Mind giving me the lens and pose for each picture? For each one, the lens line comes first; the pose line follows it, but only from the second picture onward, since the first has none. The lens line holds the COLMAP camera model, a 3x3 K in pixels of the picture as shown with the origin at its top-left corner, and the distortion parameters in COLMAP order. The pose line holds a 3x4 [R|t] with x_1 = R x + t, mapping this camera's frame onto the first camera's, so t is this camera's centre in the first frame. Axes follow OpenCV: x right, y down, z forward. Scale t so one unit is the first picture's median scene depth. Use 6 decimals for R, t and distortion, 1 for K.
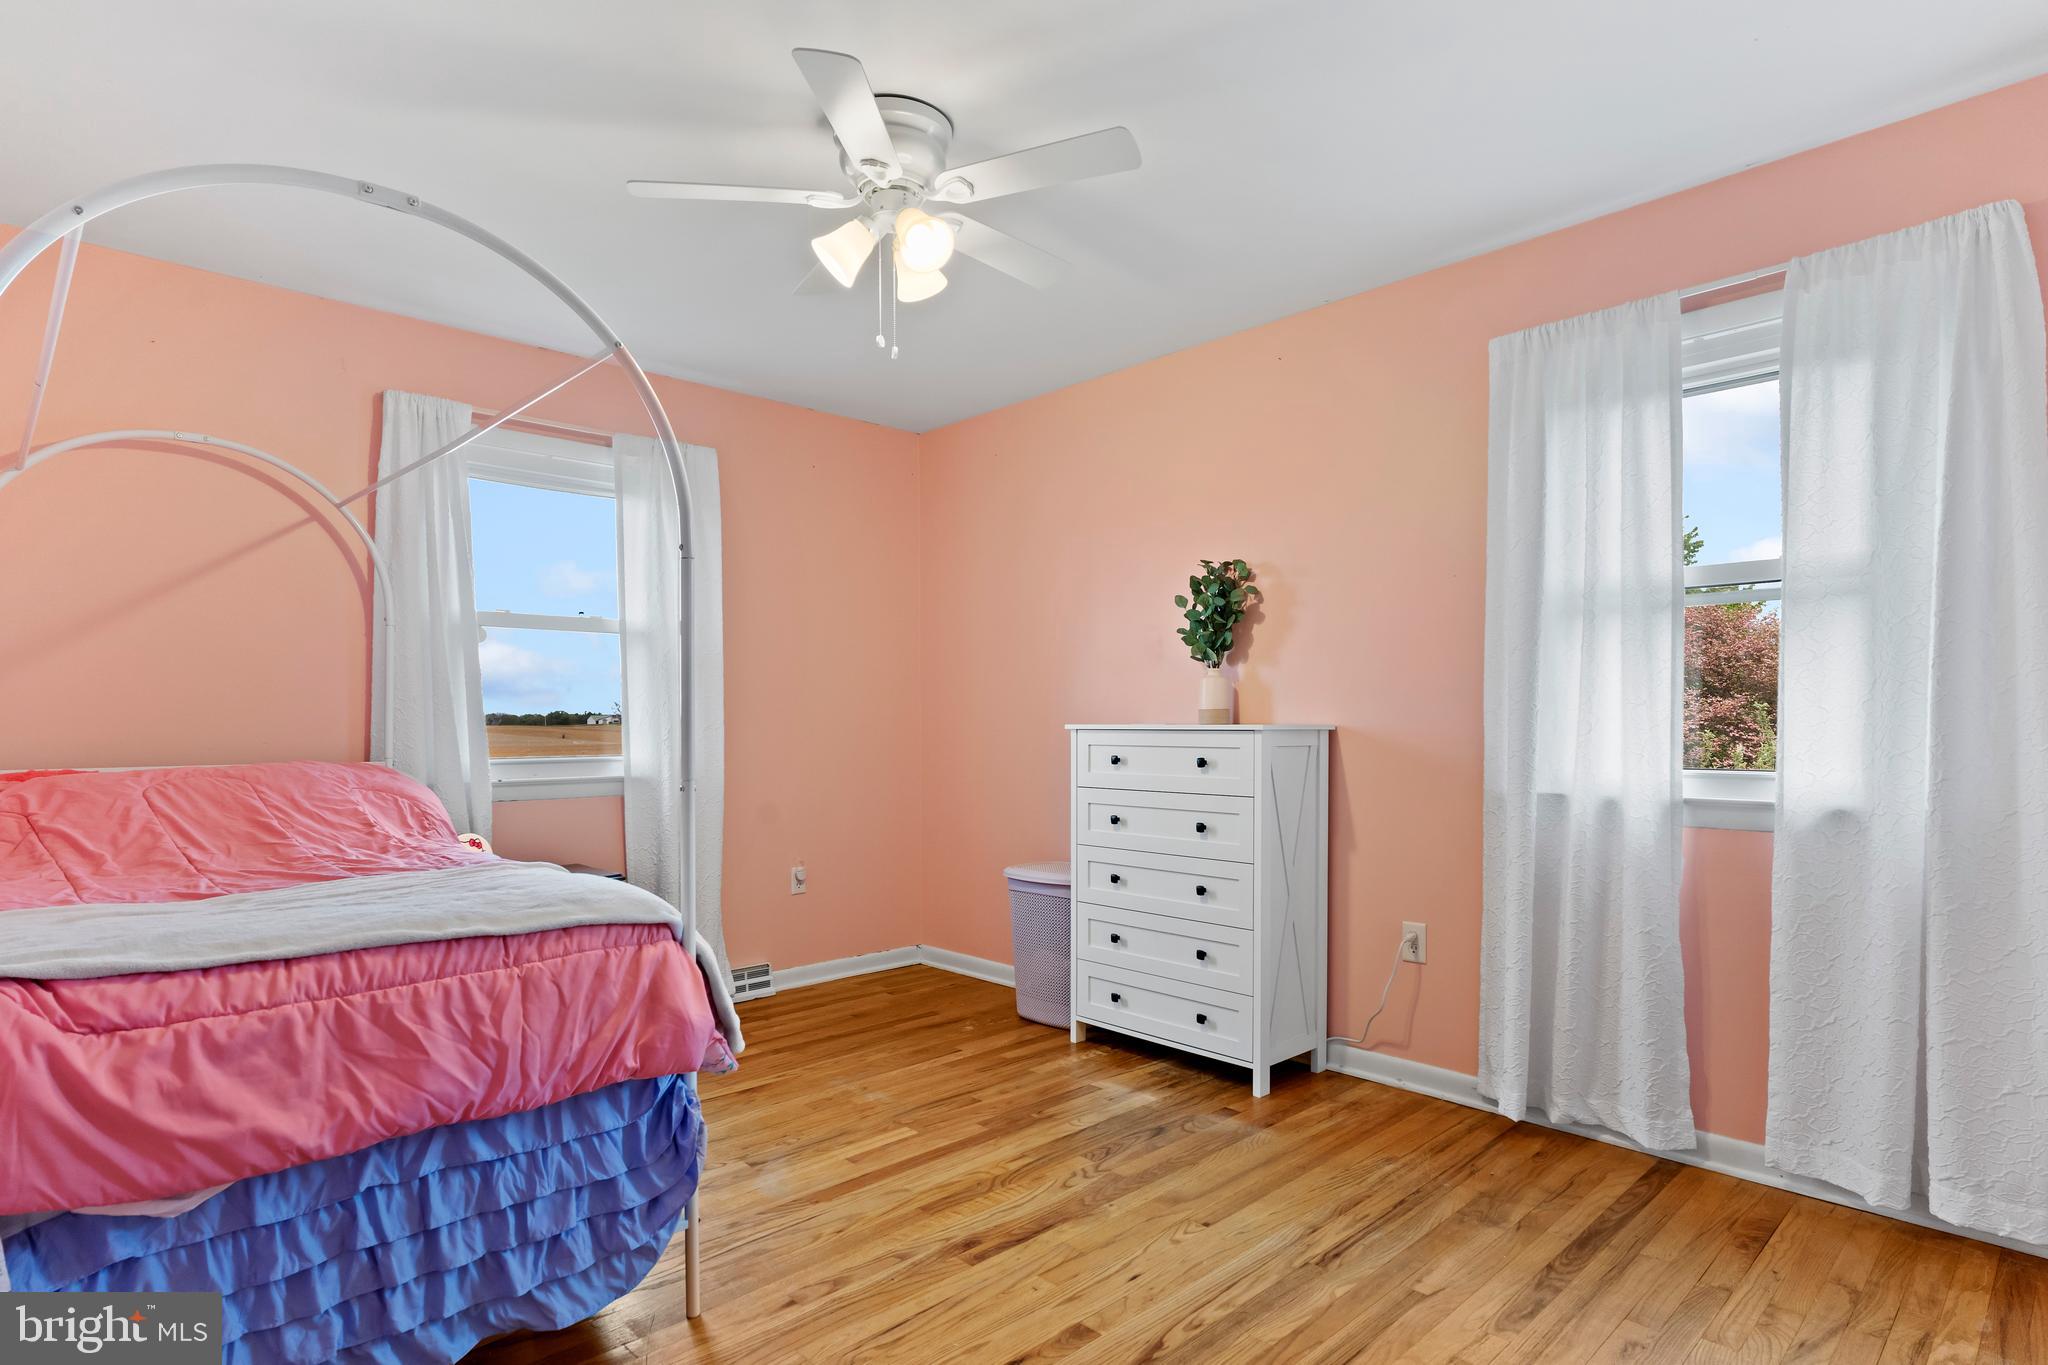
lens RADIAL K [[1051.8, 0, 1028.3], [0, 1051.8, 686.4], [0, 0, 1]] dist [-0.014550, 0.000445]
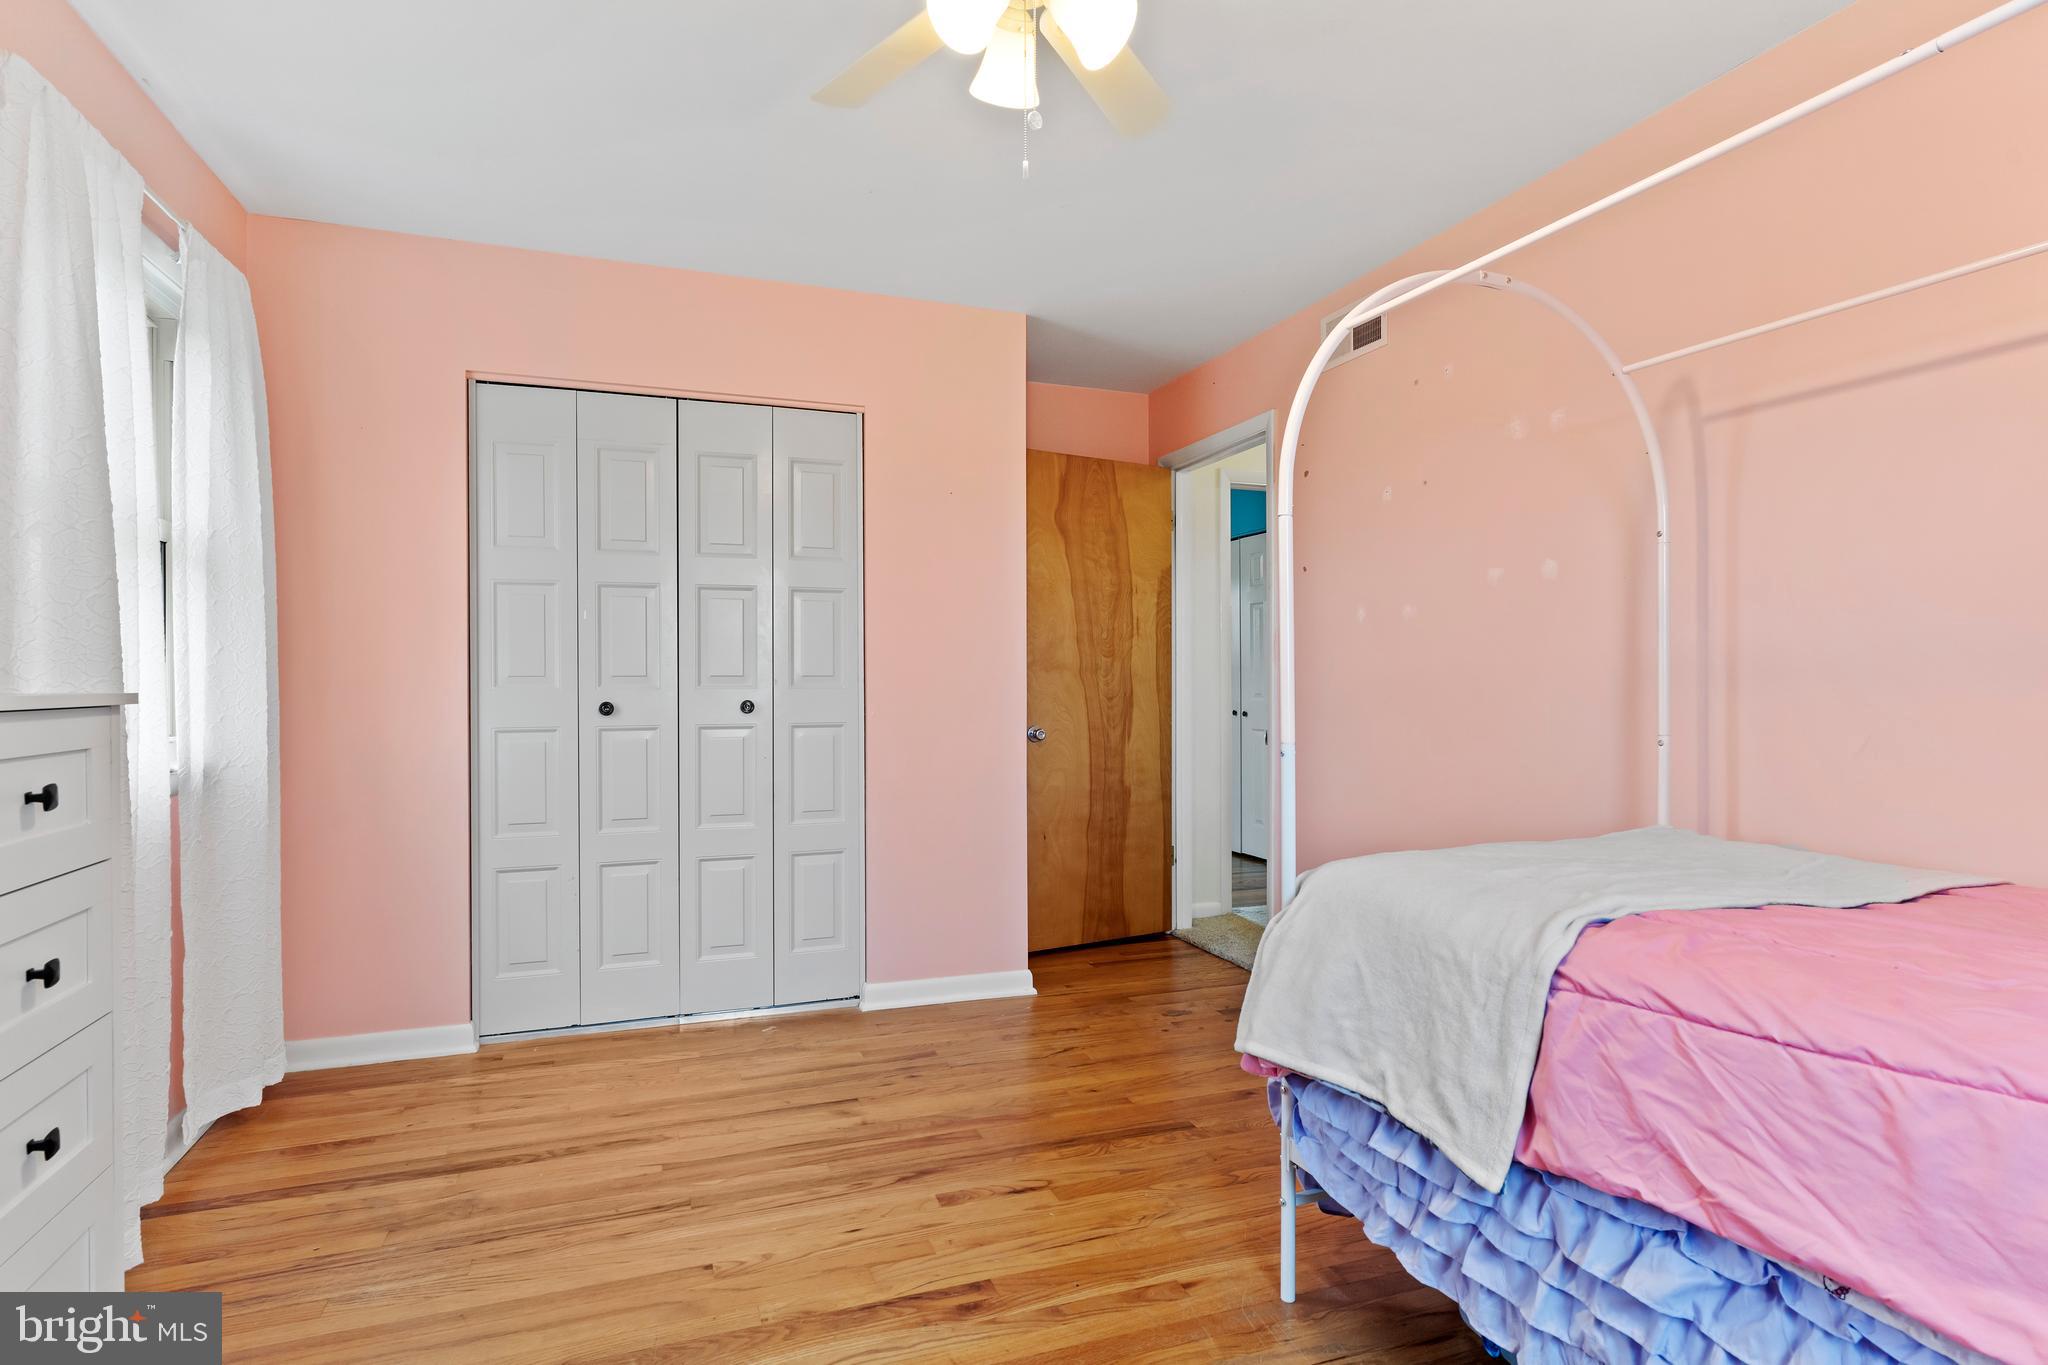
lens RADIAL K [[1051.8, 0, 1017.6], [0, 1051.8, 676.7], [0, 0, 1]] dist [-0.014550, 0.000445]
pose [[-0.912930, -0.002297, 0.408110, -0.407143], [-0.015495, 0.999458, -0.029036, 0.048739], [-0.407822, -0.032832, -0.912471, 1.675552]]
